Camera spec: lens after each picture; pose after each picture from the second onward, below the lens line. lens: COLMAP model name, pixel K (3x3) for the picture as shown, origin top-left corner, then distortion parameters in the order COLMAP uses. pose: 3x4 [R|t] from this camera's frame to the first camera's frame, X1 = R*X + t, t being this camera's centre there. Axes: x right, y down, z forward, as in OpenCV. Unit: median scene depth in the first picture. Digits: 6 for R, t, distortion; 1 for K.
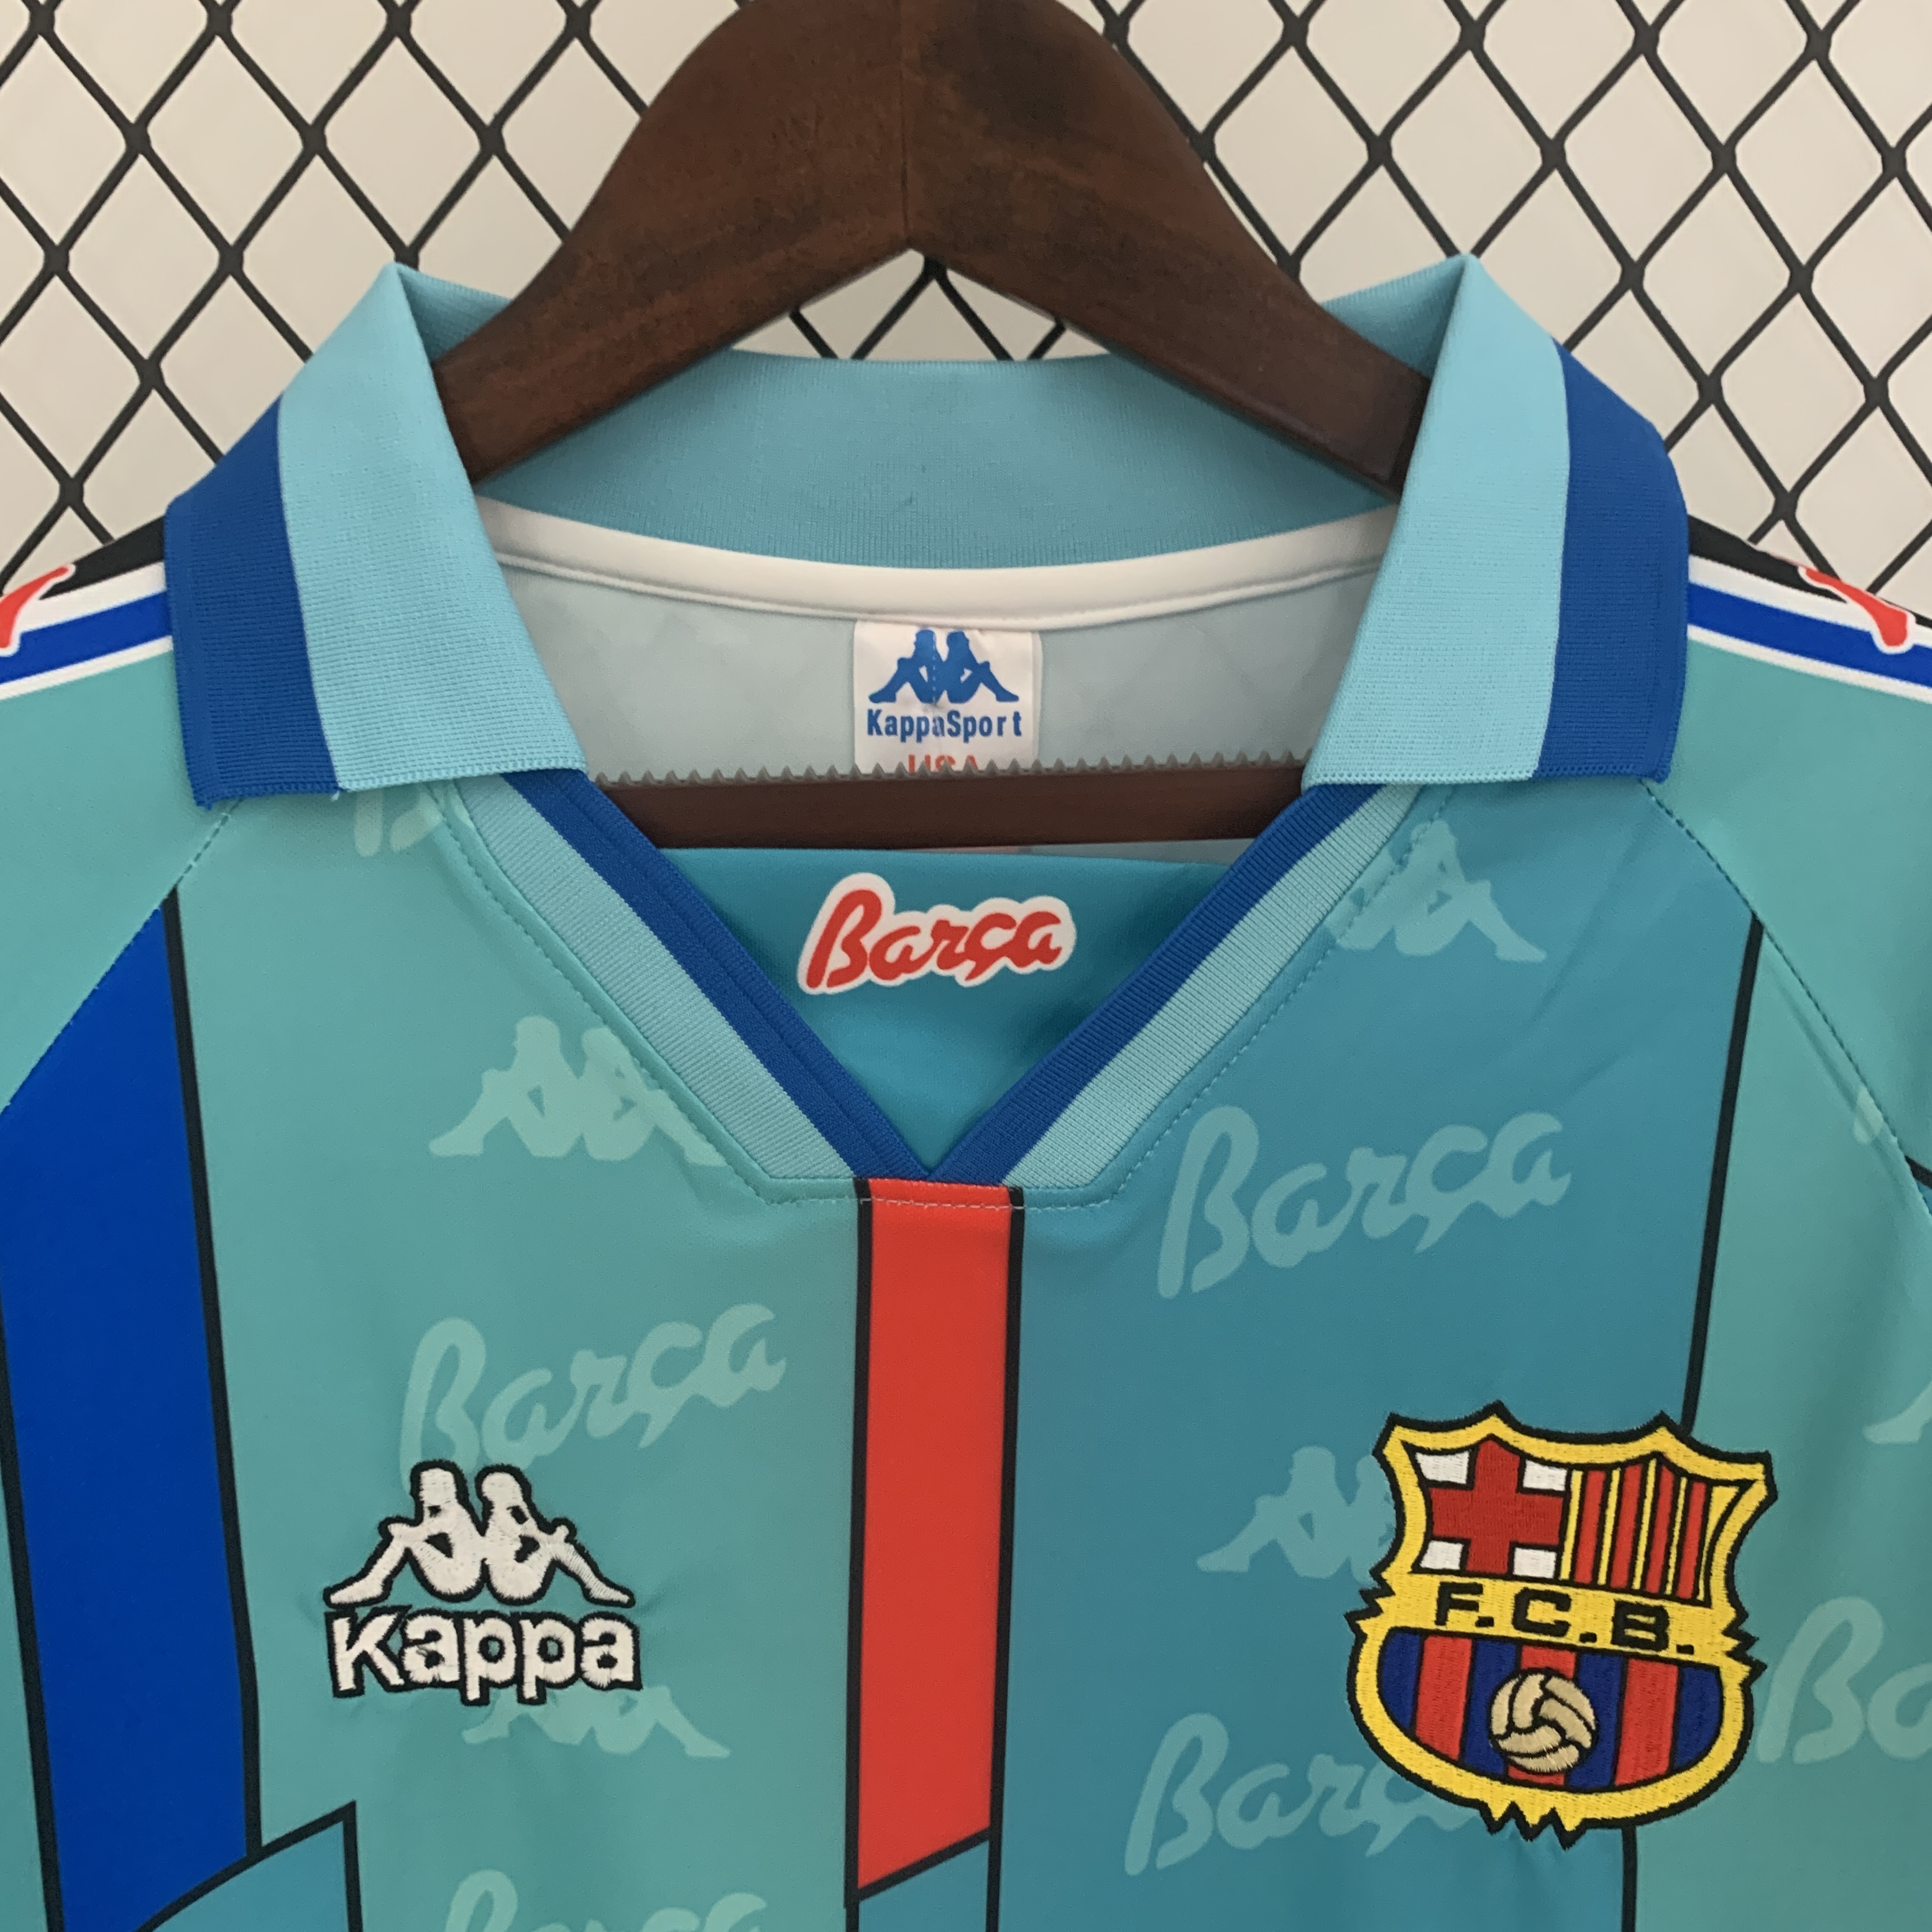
lens RADIAL K [[2081.2, 0, 991.8], [0, 2081.2, 965.0], [0, 0, 1]] dist [-0.004281, 0.002856]
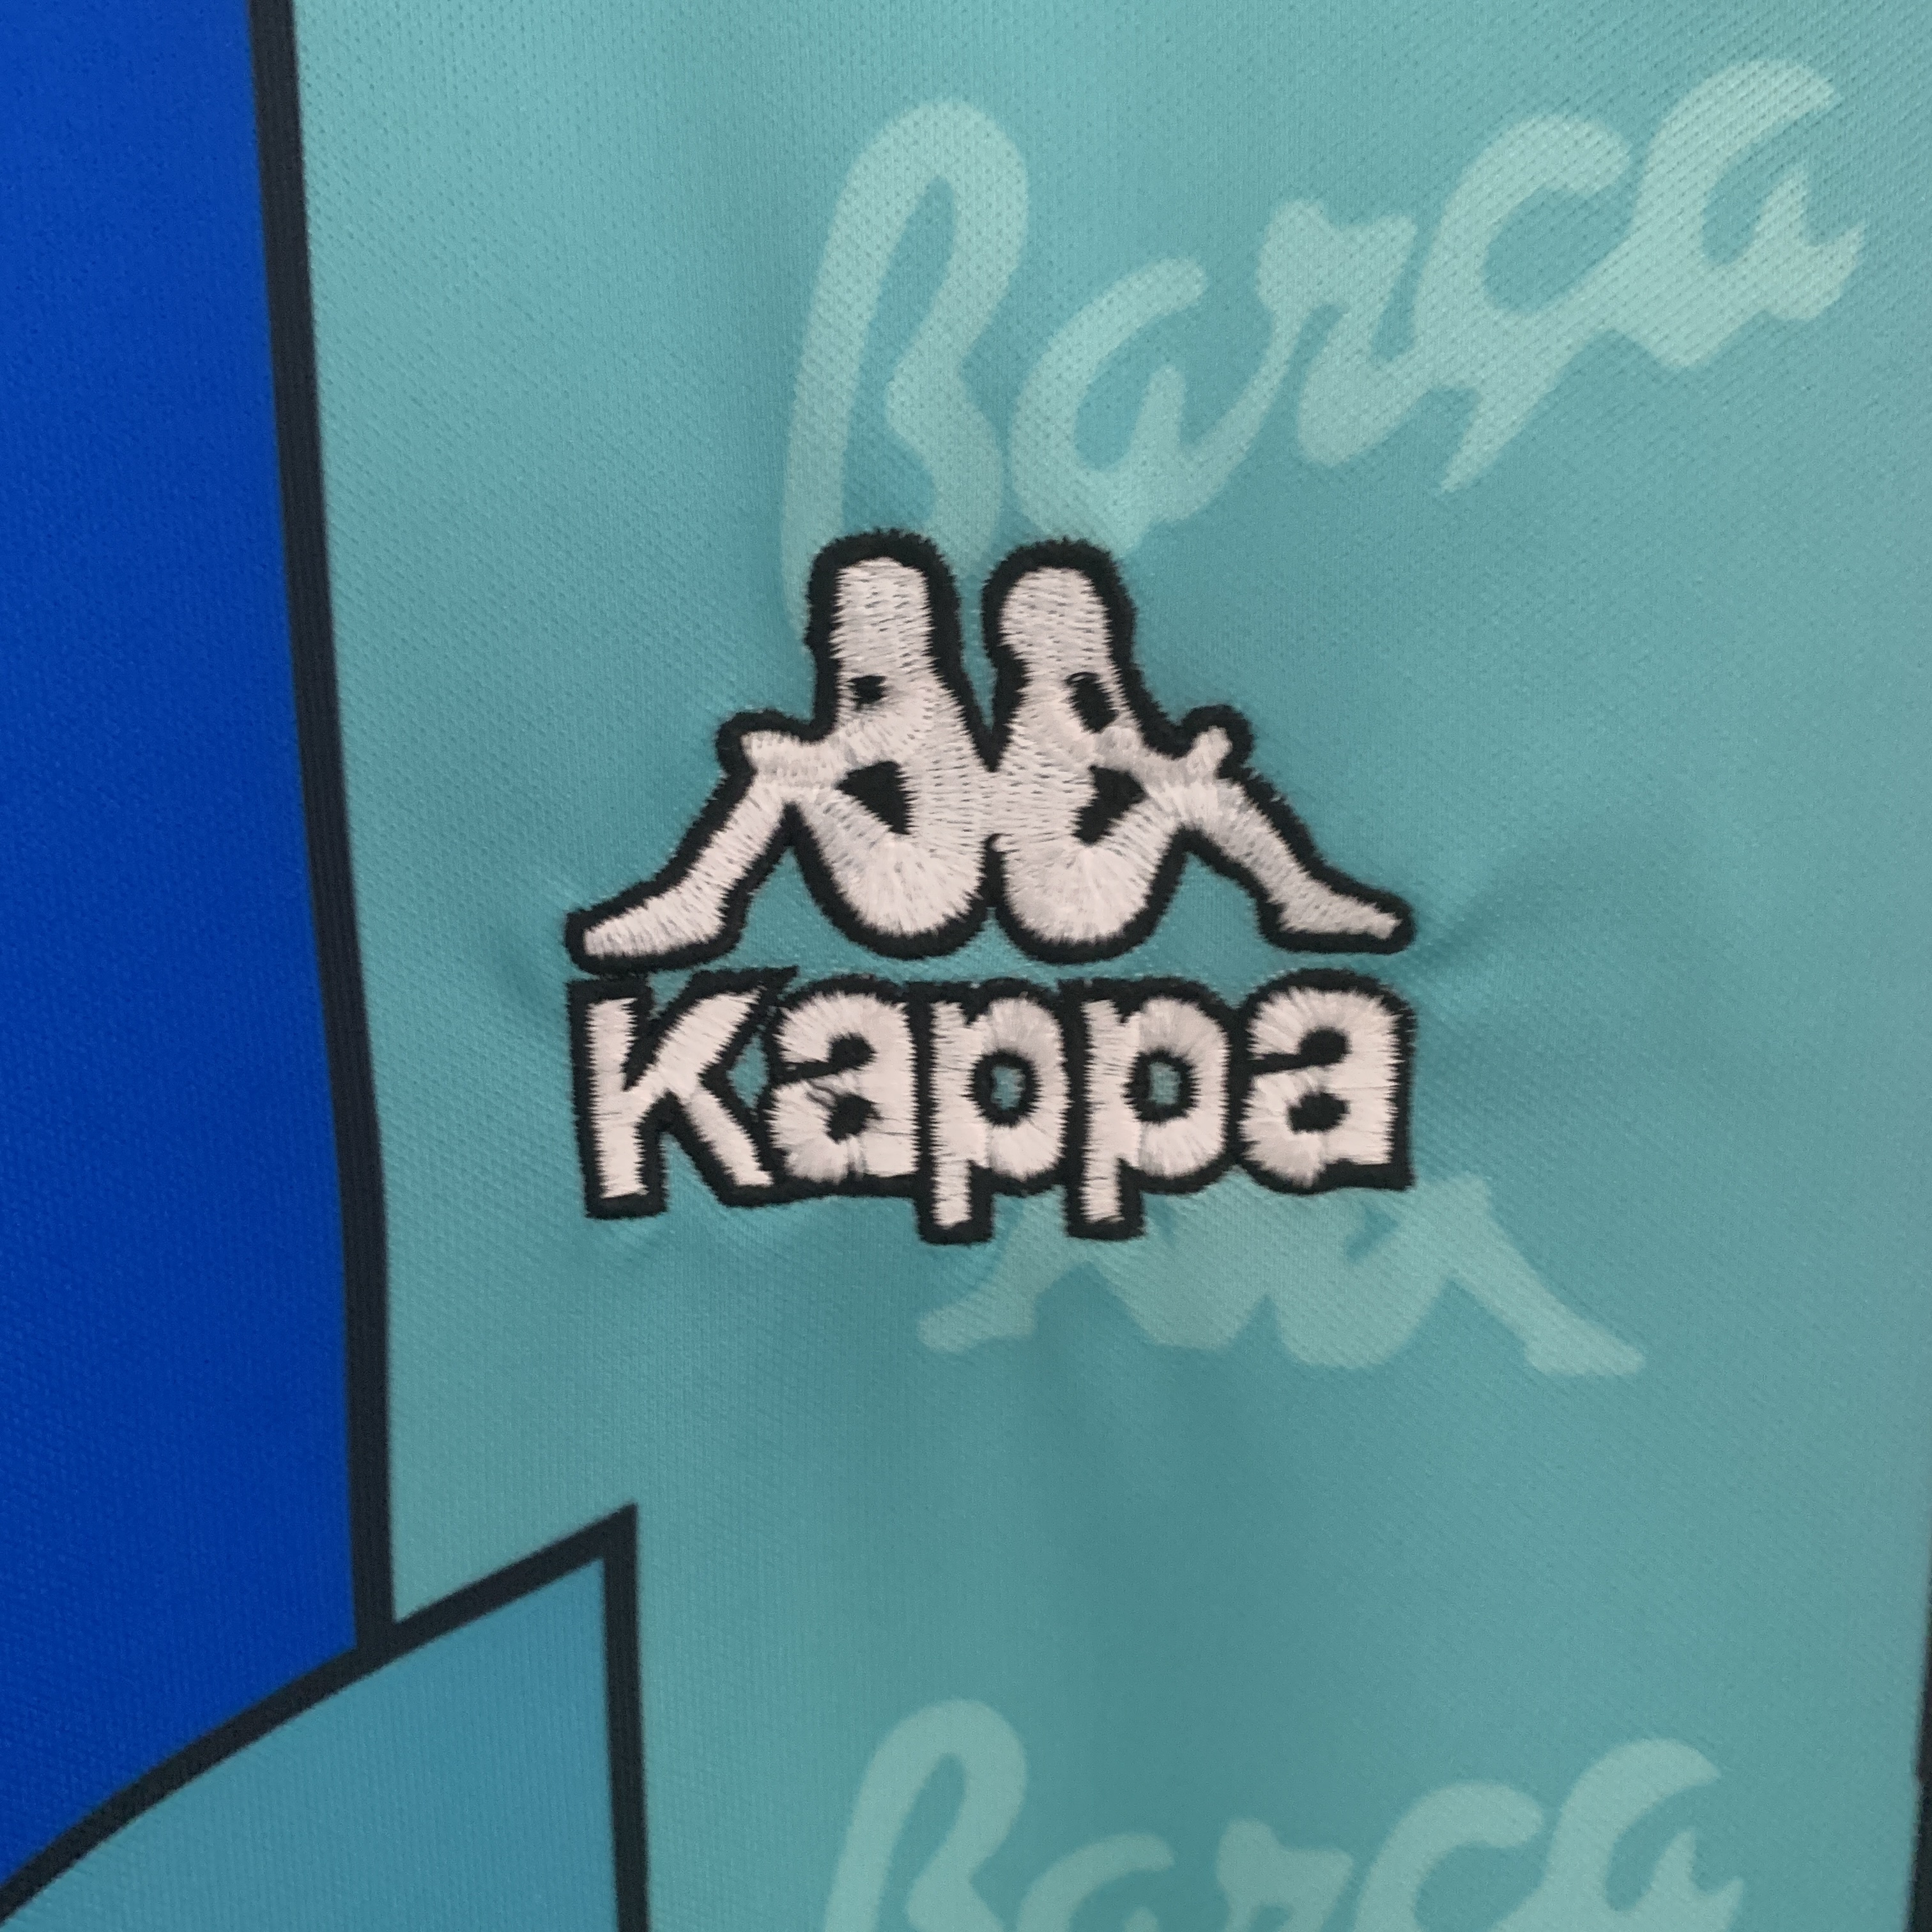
lens RADIAL K [[2070.6, 0, 990.4], [0, 2070.6, 962.3], [0, 0, 1]] dist [0.200826, -0.540454]
pose [[0.999897, -0.006254, -0.012932, -0.241203], [0.006155, 0.999952, -0.007652, 0.313173], [0.012979, 0.007571, 0.999887, 0.628384]]
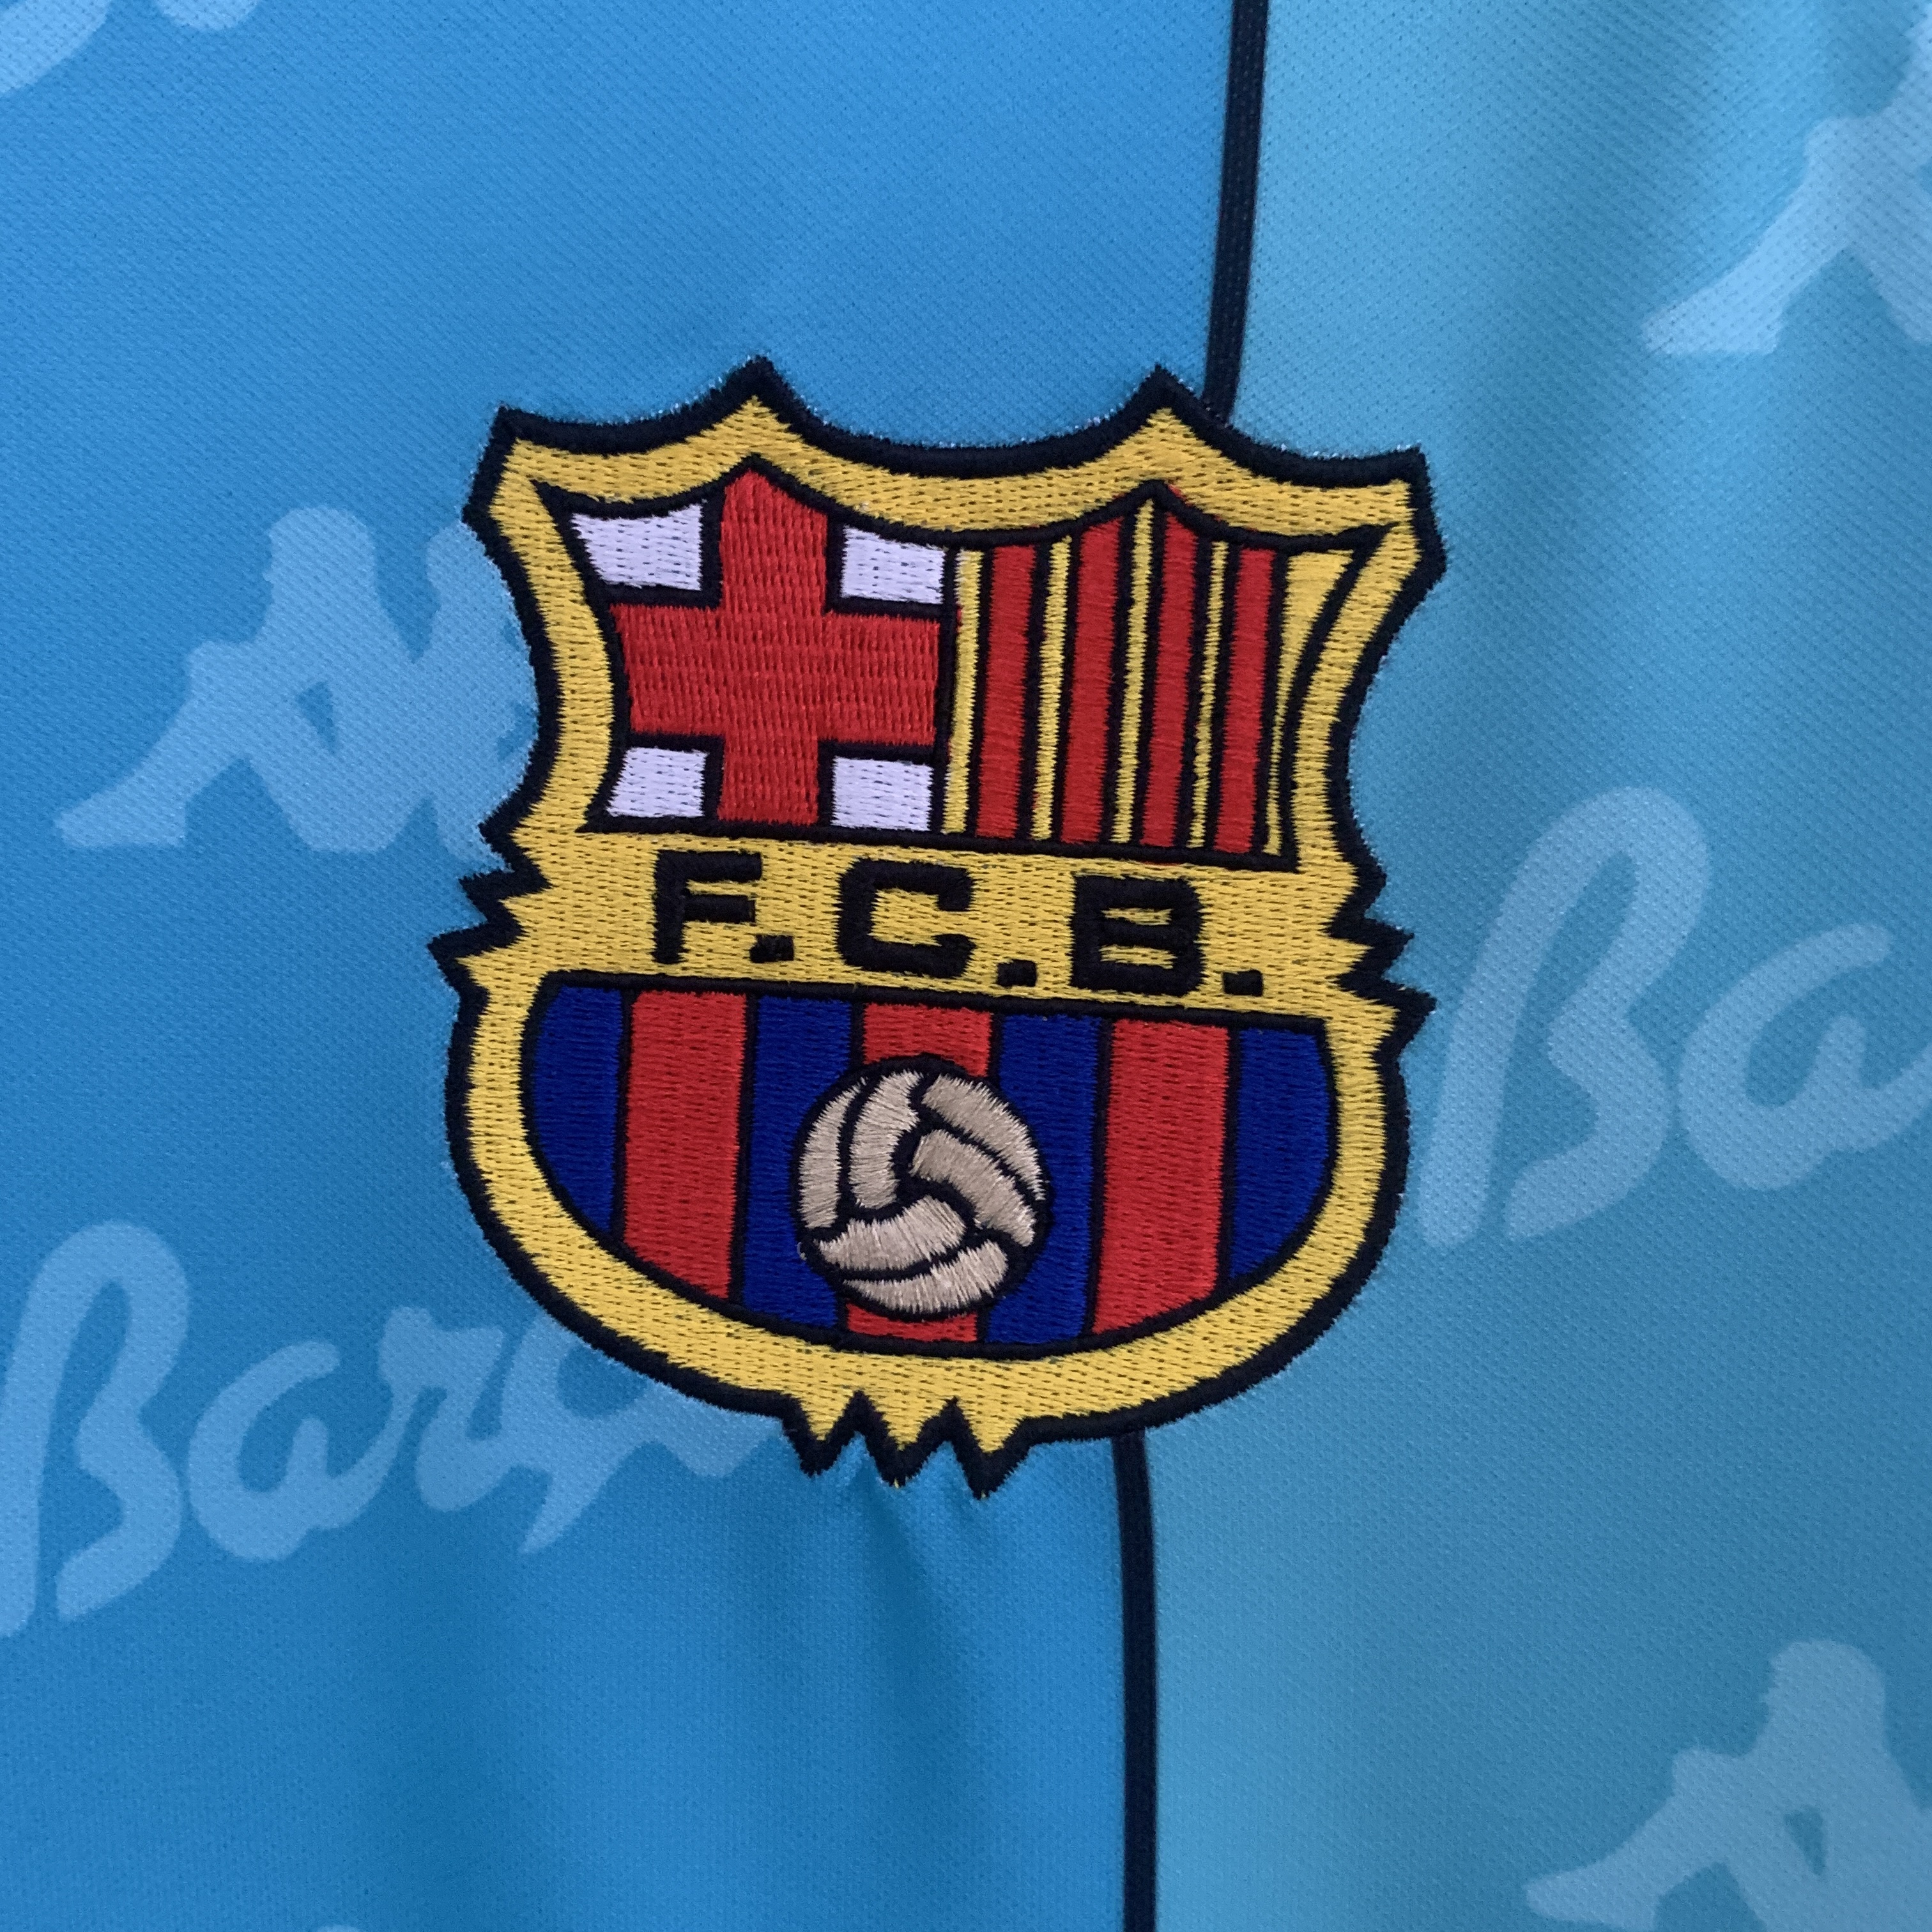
lens RADIAL K [[2070.6, 0, 990.4], [0, 2070.6, 962.3], [0, 0, 1]] dist [0.200826, -0.540454]
pose [[0.997063, -0.022879, 0.073094, 0.250384], [0.024924, 0.999320, -0.027183, 0.331321], [-0.072422, 0.028925, 0.996955, 0.584070]]
